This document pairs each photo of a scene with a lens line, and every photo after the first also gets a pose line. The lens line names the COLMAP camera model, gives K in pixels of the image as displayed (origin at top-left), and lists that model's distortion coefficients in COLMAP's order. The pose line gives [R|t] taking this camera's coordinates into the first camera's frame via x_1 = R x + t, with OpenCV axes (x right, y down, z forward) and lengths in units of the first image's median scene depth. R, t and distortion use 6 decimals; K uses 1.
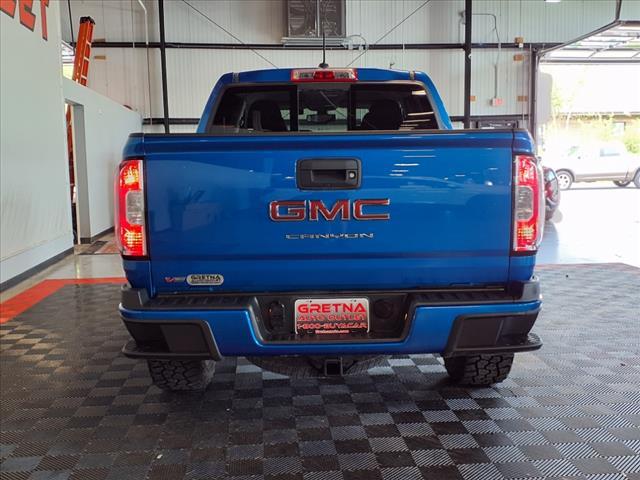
lens RADIAL K [[714.2, 0, 320.0], [0, 714.2, 240.0], [0, 0, 1]] dist [0.078034, -0.014902]
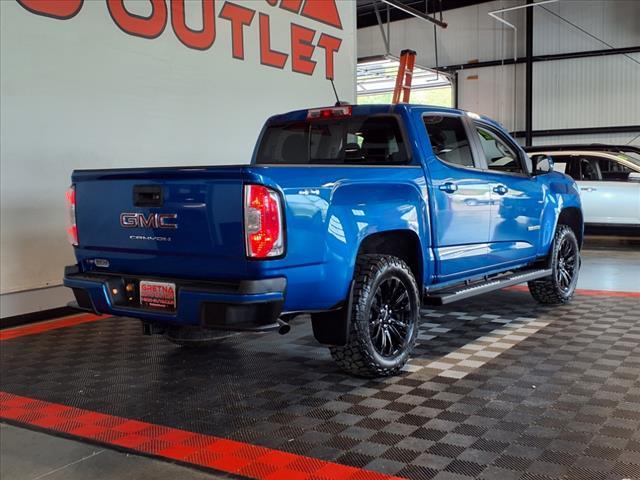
lens RADIAL K [[739.3, 0, 311.3], [0, 739.3, 215.0], [0, 0, 1]] dist [0.085010, 0.014789]
pose [[0.807553, 0.030070, -0.589027, 0.250319], [-0.060135, 0.997693, -0.031513, -0.005280], [0.586721, 0.060870, 0.807498, -0.007987]]
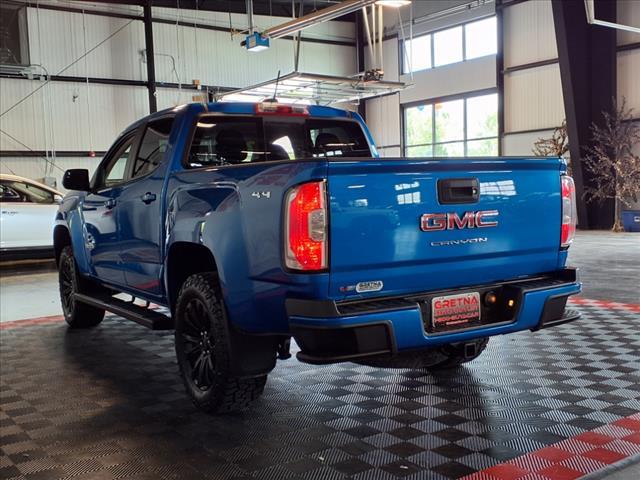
lens RADIAL K [[739.3, 0, 311.3], [0, 739.3, 215.0], [0, 0, 1]] dist [0.085010, 0.014789]
pose [[0.863673, -0.031656, 0.503058, -0.179135], [0.076472, 0.994702, -0.068696, 0.003553], [-0.498218, 0.097801, 0.861518, 0.006339]]
